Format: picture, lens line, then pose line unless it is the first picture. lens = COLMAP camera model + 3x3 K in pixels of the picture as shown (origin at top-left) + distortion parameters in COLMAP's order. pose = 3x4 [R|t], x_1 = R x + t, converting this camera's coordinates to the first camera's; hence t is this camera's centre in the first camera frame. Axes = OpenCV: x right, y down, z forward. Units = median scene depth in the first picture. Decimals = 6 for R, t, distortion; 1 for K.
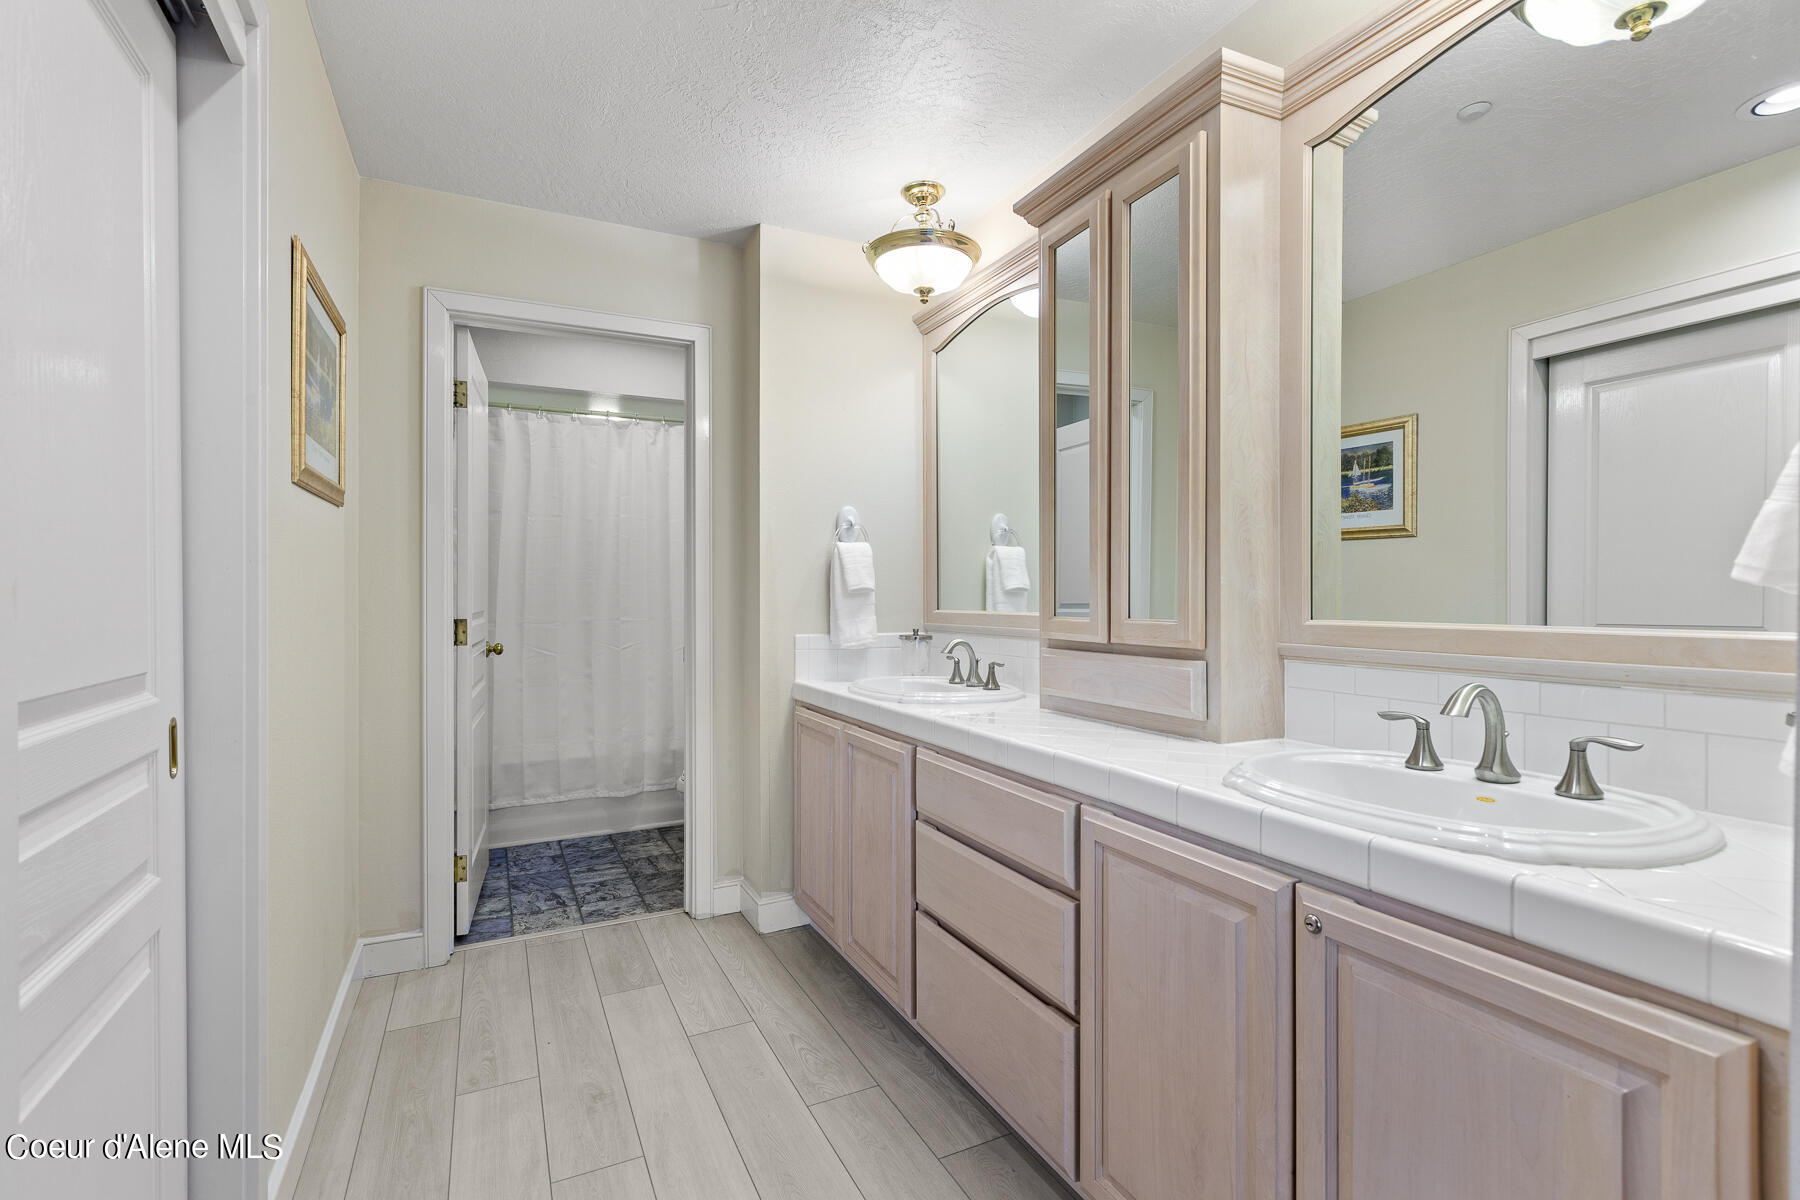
lens RADIAL K [[811.4, 0, 898.8], [0, 811.4, 597.8], [0, 0, 1]] dist [0.001498, -0.000091]
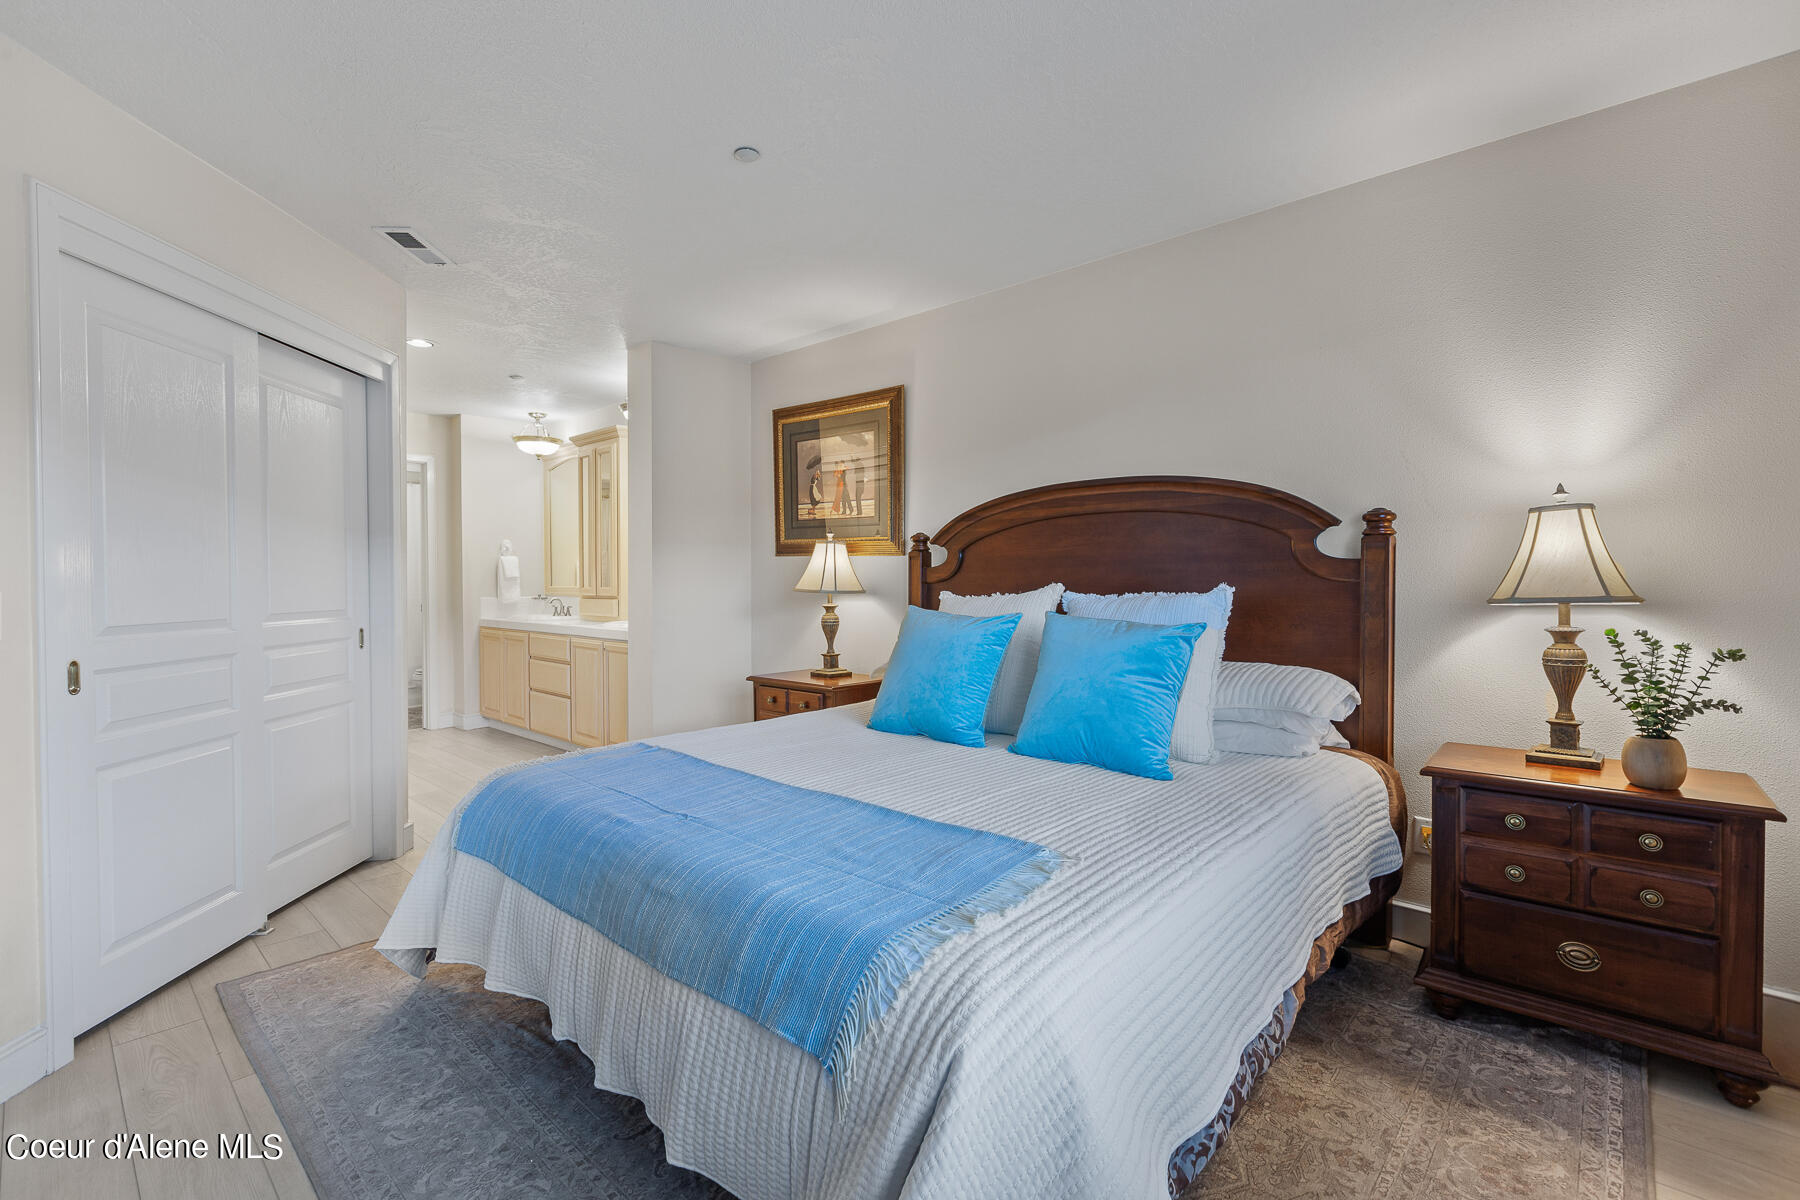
lens RADIAL K [[811.4, 0, 903.2], [0, 811.4, 594.1], [0, 0, 1]] dist [0.001498, -0.000091]
pose [[0.937970, -0.004193, 0.346691, 0.193068], [0.000704, 0.999948, 0.010187, 0.014460], [-0.346716, -0.009311, 0.937924, -1.528704]]
